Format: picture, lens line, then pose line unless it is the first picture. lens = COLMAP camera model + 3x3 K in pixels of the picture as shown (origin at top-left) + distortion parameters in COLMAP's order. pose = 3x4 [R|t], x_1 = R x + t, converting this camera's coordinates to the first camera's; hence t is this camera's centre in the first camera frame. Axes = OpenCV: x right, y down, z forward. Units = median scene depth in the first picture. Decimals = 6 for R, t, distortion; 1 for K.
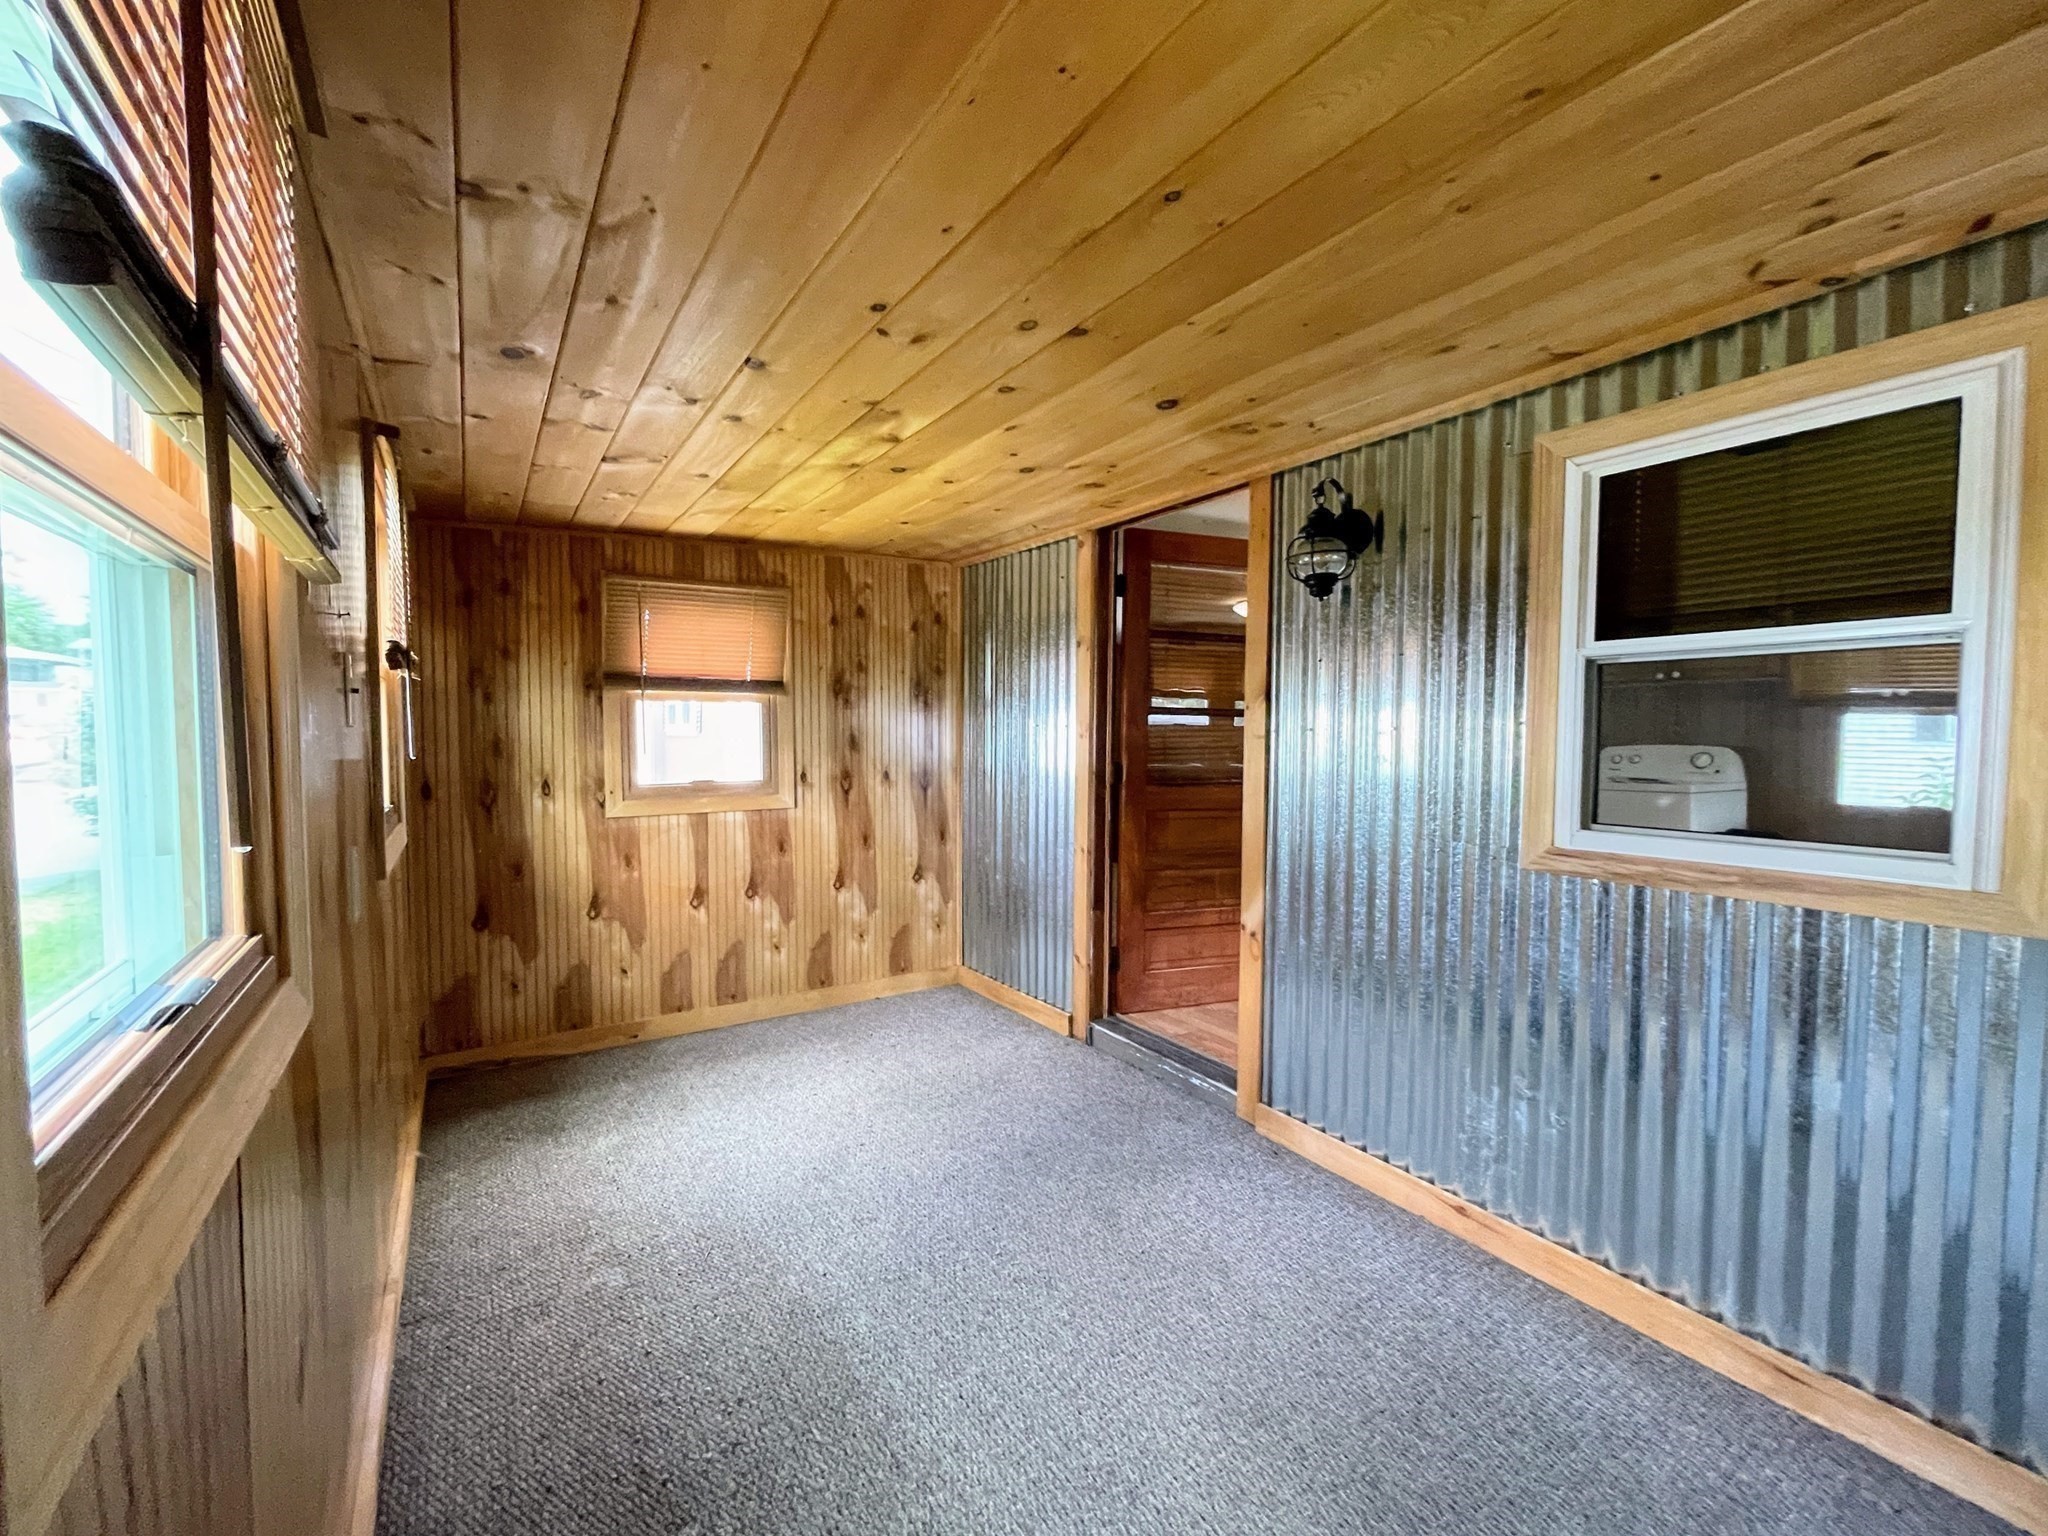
lens RADIAL K [[833.6, 0, 1033.3], [0, 833.6, 768.0], [0, 0, 1]] dist [0.003032, 0.000246]
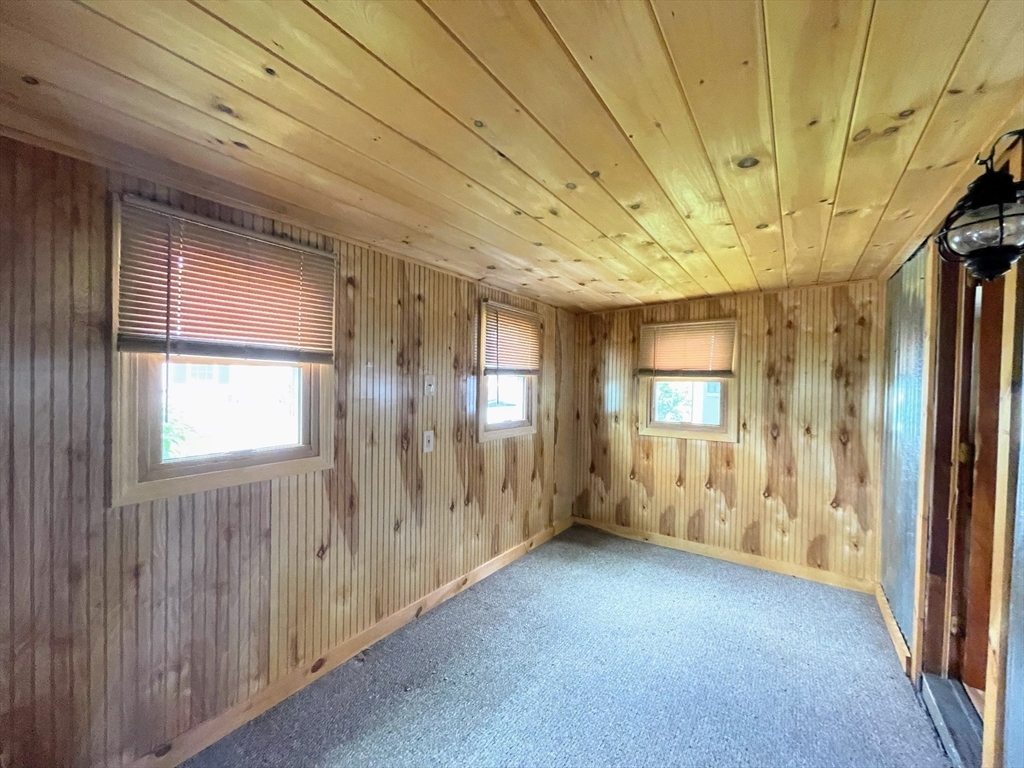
lens RADIAL K [[416.8, 0, 521.0], [0, 416.8, 386.4], [0, 0, 1]] dist [0.003032, 0.000246]
pose [[0.395196, 0.017376, -0.918433, 0.339448], [-0.059711, 0.998192, -0.006809, -0.037608], [0.916654, 0.057532, 0.395519, 0.245423]]
